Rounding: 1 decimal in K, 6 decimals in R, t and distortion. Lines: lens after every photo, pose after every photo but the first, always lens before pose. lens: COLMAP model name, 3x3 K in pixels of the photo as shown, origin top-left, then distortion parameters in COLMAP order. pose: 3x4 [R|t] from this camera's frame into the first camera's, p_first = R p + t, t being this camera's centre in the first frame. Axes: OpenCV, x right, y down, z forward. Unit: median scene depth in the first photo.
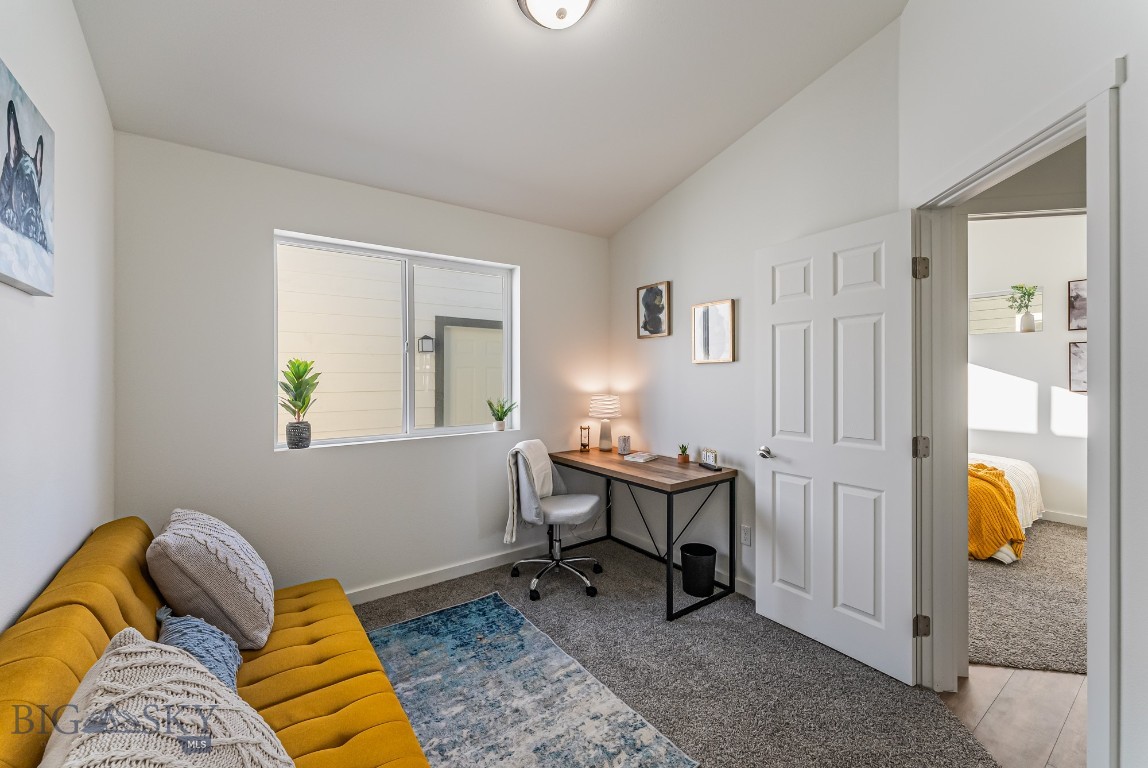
lens RADIAL K [[469.5, 0, 568.9], [0, 469.5, 380.7], [0, 0, 1]] dist [0.001462, 0.000313]
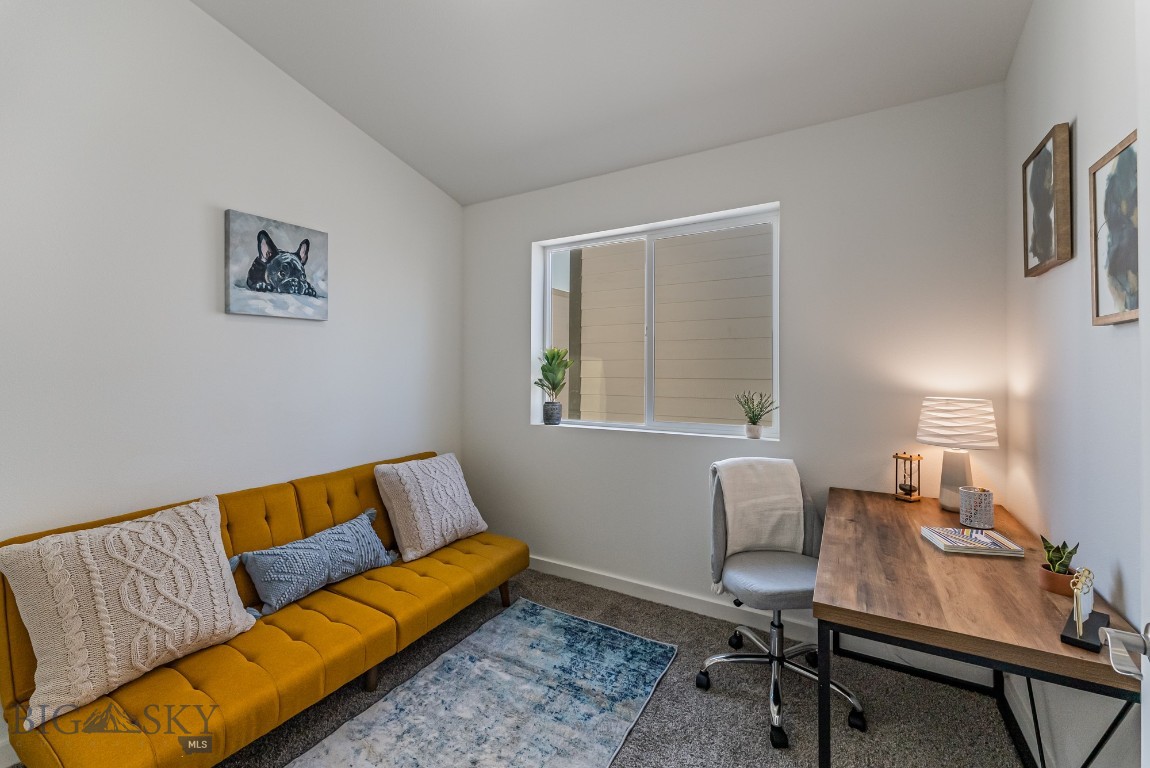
lens RADIAL K [[470.3, 0, 560.2], [0, 470.3, 360.6], [0, 0, 1]] dist [0.001462, 0.000313]
pose [[0.397920, -0.003876, -0.917412, 0.477941], [-0.006511, 0.999954, -0.007049, -0.005557], [0.917397, 0.008778, 0.397877, 0.530362]]
